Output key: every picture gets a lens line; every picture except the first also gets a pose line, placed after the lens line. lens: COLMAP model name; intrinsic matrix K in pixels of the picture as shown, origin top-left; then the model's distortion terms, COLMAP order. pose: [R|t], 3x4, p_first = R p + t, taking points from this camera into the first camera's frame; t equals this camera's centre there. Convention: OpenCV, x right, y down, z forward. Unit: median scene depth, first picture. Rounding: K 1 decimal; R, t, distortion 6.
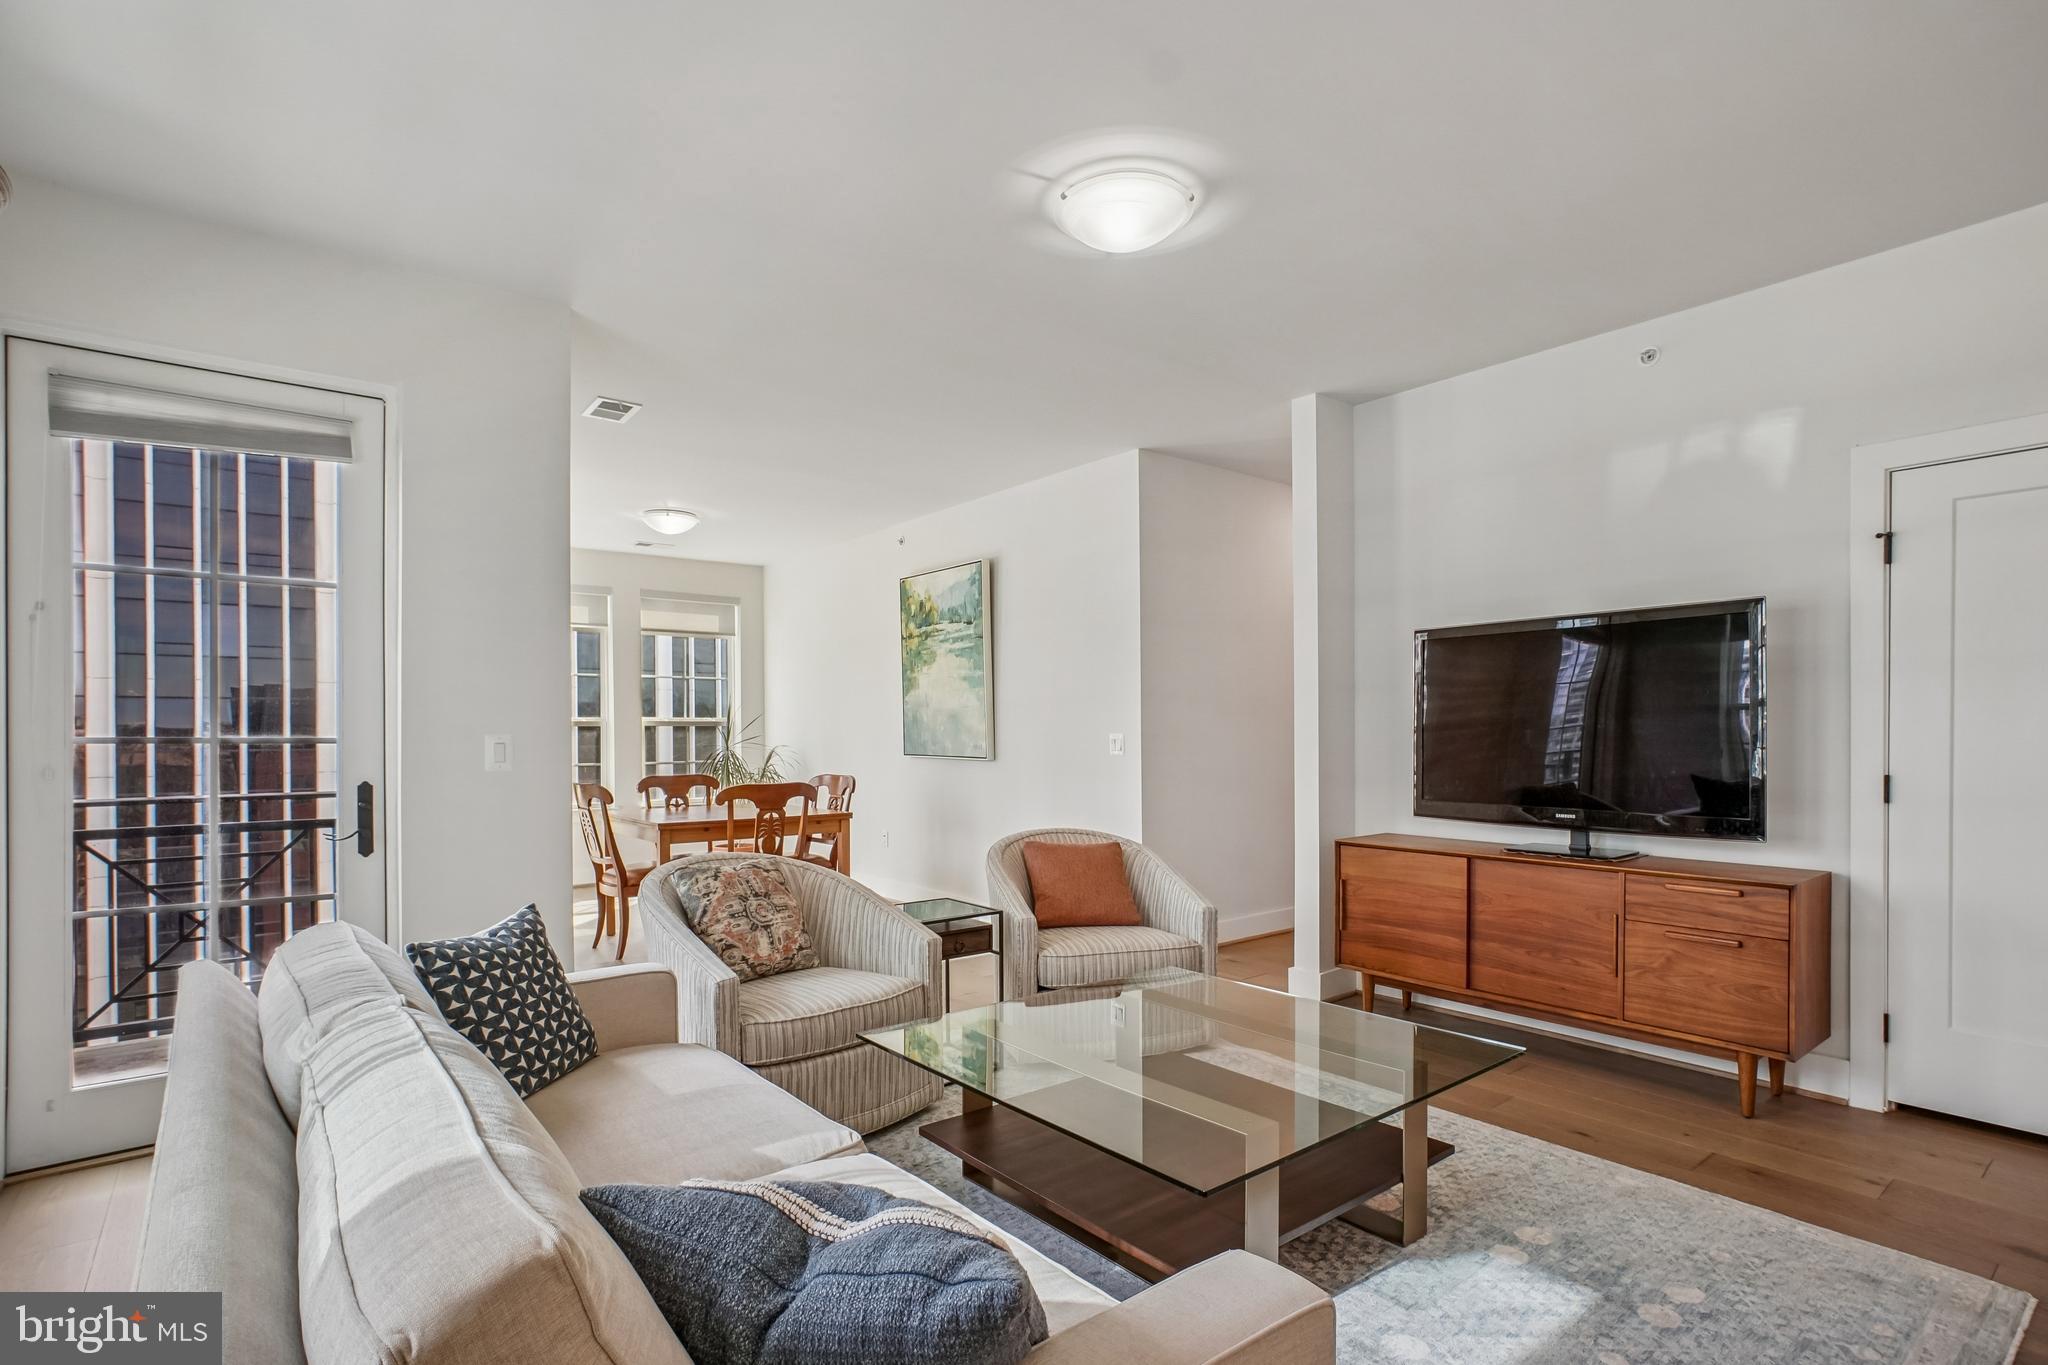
lens RADIAL K [[1012.5, 0, 1026.0], [0, 1012.5, 737.2], [0, 0, 1]] dist [-0.015898, 0.000464]
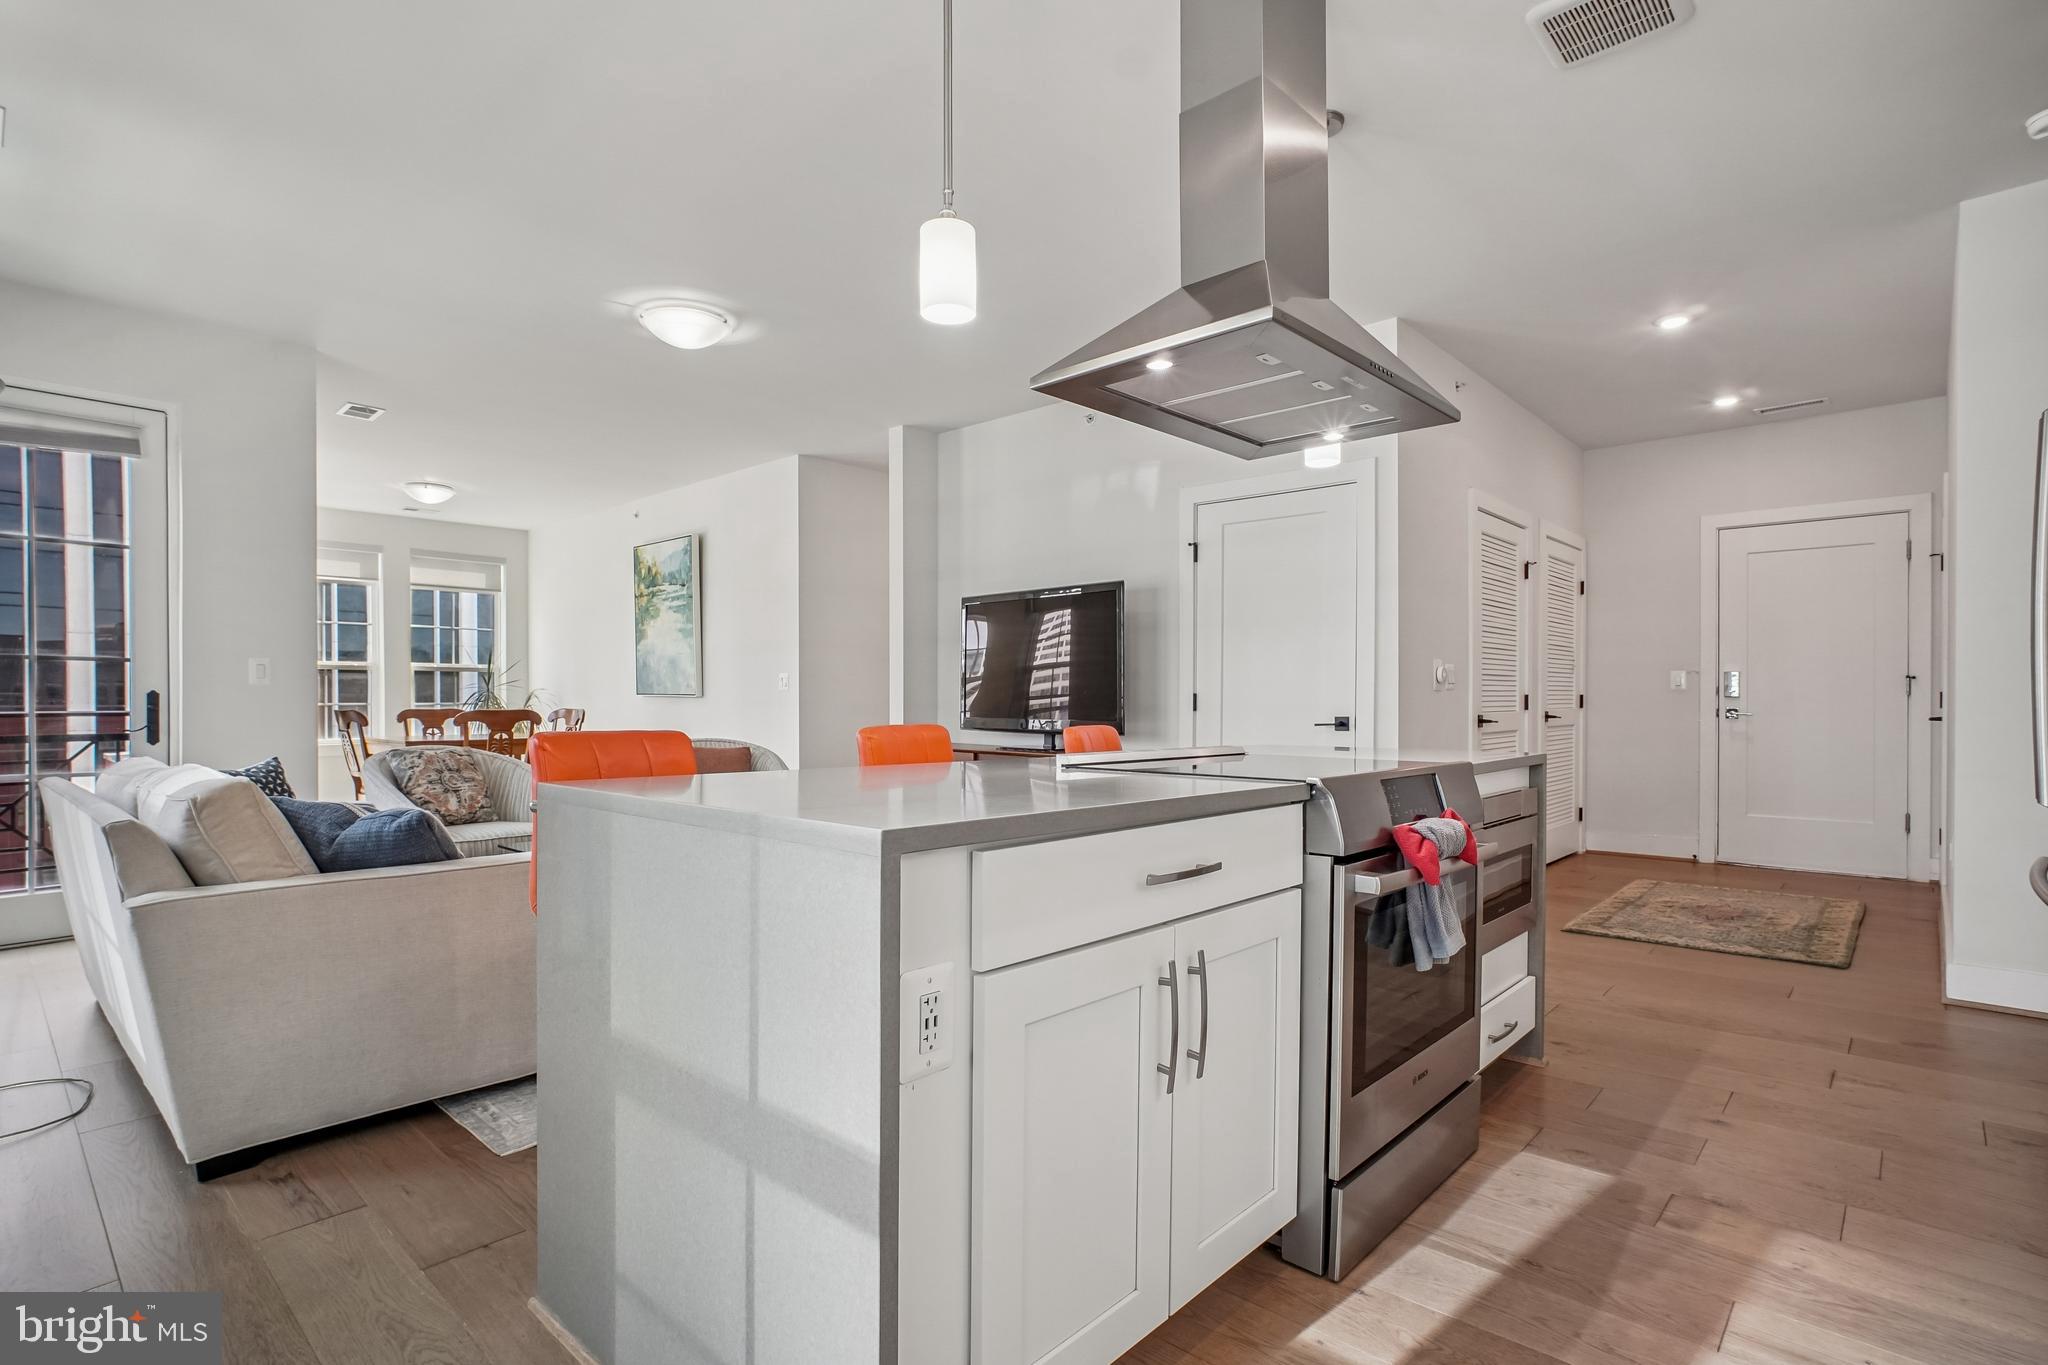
lens RADIAL K [[1018.2, 0, 1020.6], [0, 1018.2, 721.8], [0, 0, 1]] dist [-0.048758, 0.025291]
pose [[0.988606, 0.006171, 0.150398, 0.199333], [-0.008949, 0.999801, 0.017806, 0.032866], [-0.150258, -0.018949, 0.988465, -0.335410]]
